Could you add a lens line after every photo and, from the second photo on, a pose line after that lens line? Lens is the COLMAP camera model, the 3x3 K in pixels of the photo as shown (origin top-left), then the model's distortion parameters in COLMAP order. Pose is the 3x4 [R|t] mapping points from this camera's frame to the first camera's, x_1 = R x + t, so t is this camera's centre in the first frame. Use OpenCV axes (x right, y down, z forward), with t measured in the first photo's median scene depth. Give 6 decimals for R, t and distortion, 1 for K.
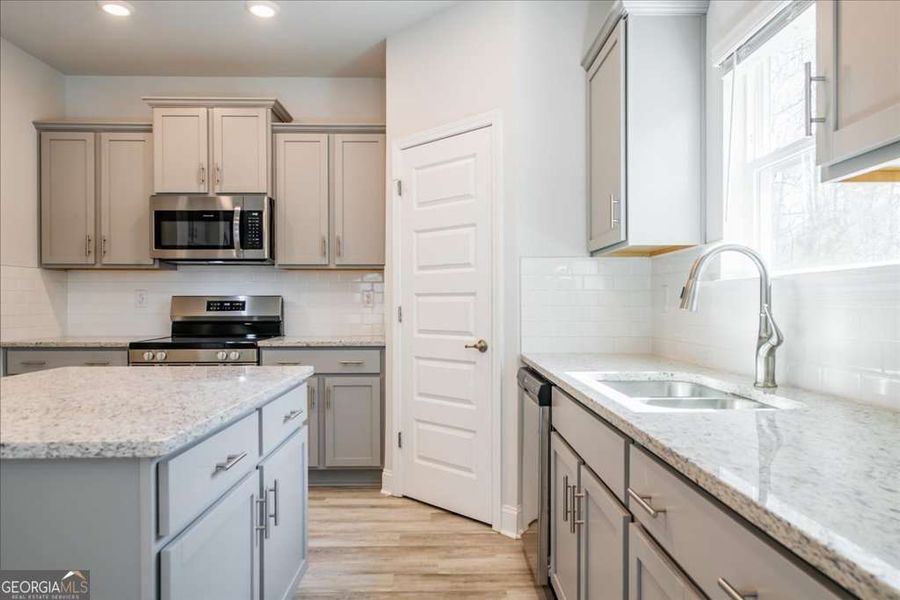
lens RADIAL K [[611.2, 0, 449.8], [0, 611.2, 308.4], [0, 0, 1]] dist [-0.002048, -0.000478]
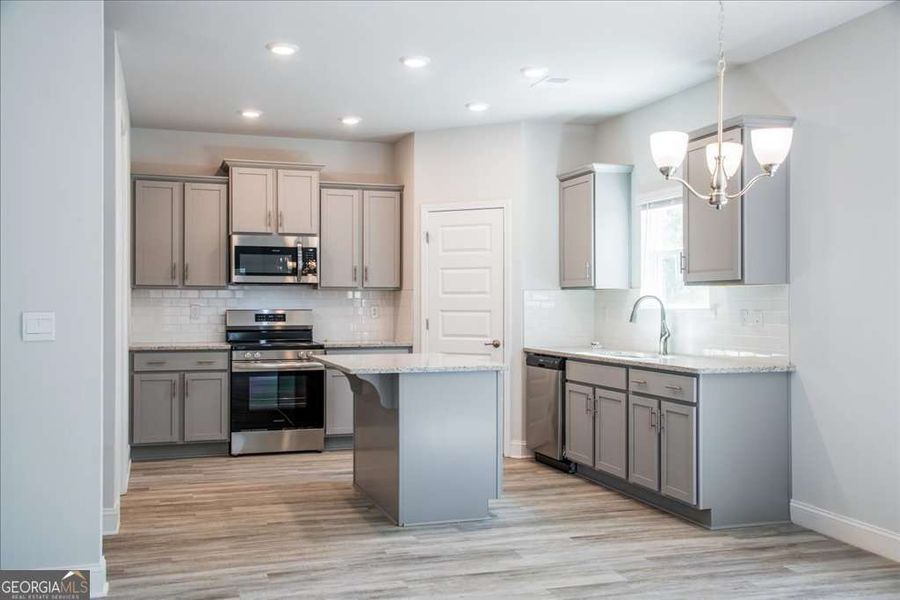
lens RADIAL K [[880.3, 0, 450.0], [0, 880.3, 300.0], [0, 0, 1]] dist [-0.001038, -0.000118]
pose [[0.956253, 0.002852, 0.292528, -0.629672], [0.000480, 0.999936, -0.011320, -0.023101], [-0.292541, 0.010965, 0.956190, -1.002653]]
